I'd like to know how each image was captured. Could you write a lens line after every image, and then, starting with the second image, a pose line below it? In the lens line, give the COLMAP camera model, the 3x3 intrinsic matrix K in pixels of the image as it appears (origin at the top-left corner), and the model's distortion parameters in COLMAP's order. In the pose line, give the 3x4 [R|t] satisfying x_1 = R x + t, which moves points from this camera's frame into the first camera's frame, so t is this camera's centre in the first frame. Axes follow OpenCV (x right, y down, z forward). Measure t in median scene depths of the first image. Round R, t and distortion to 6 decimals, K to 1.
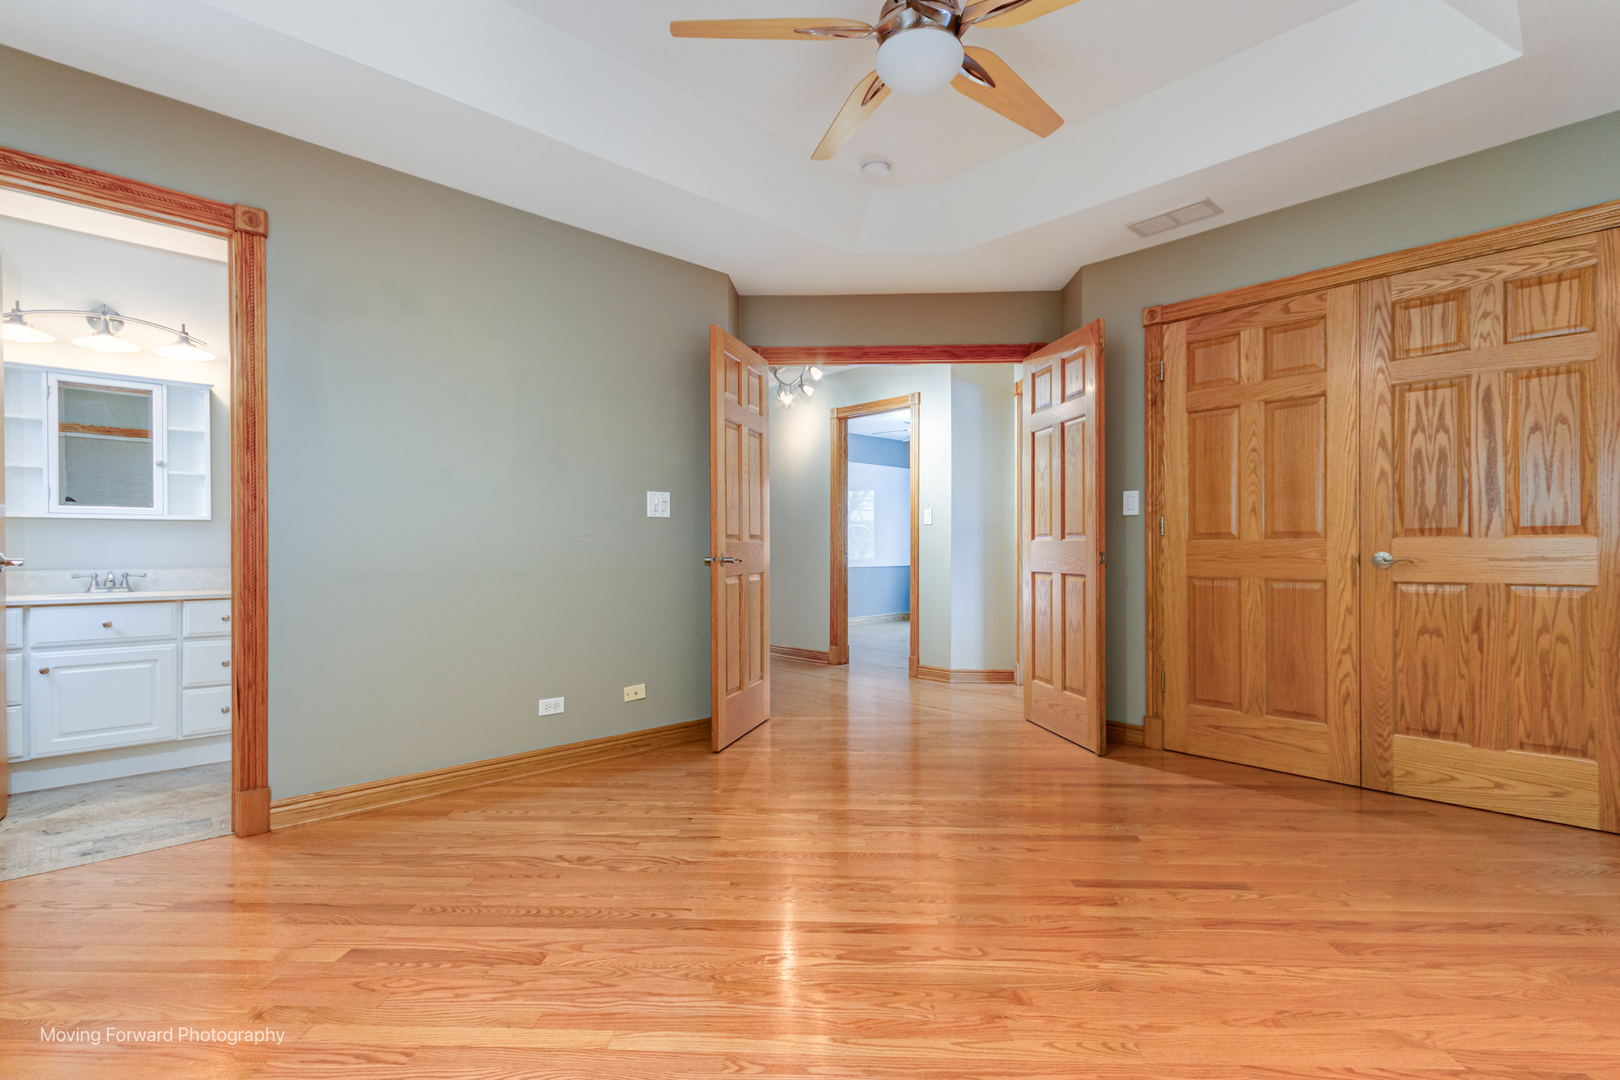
lens RADIAL K [[746.2, 0, 809.5], [0, 746.2, 552.0], [0, 0, 1]] dist [0.003185, 0.000679]
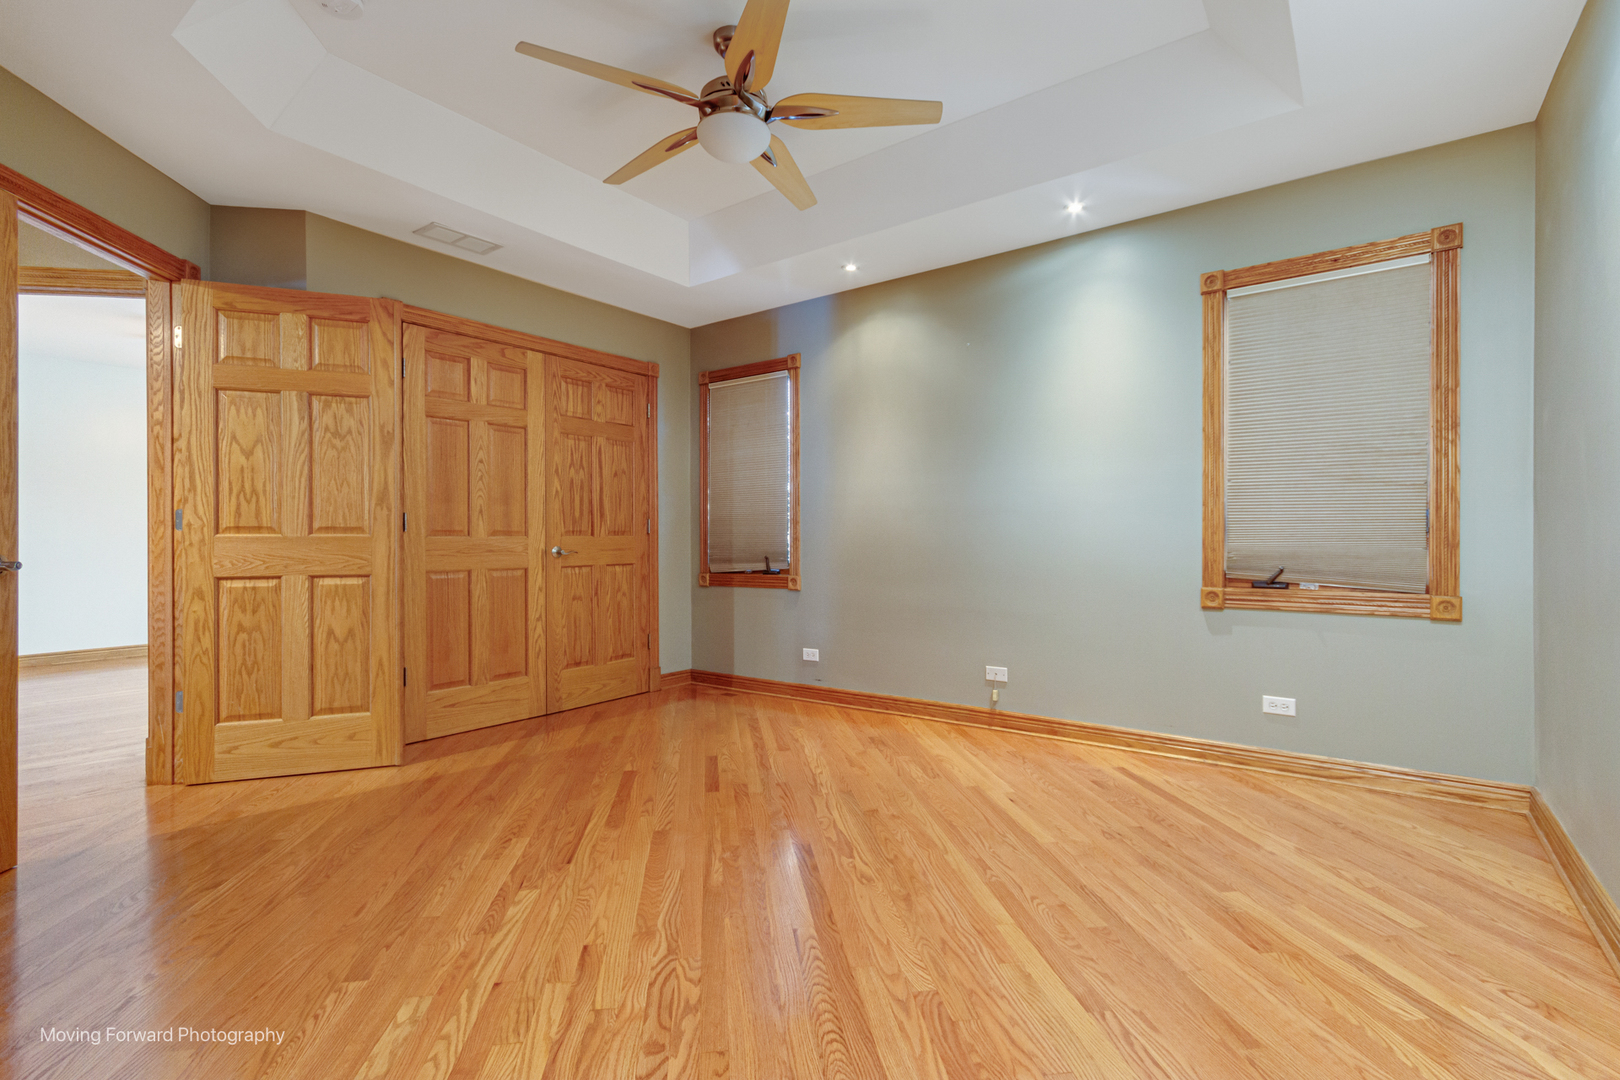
lens RADIAL K [[742.8, 0, 809.8], [0, 742.8, 535.0], [0, 0, 1]] dist [0.002325, -0.000079]
pose [[-0.164004, 0.009142, 0.986417, -0.714596], [0.006007, 0.999948, -0.008268, -0.006919], [-0.986441, 0.004569, -0.164050, 0.740616]]
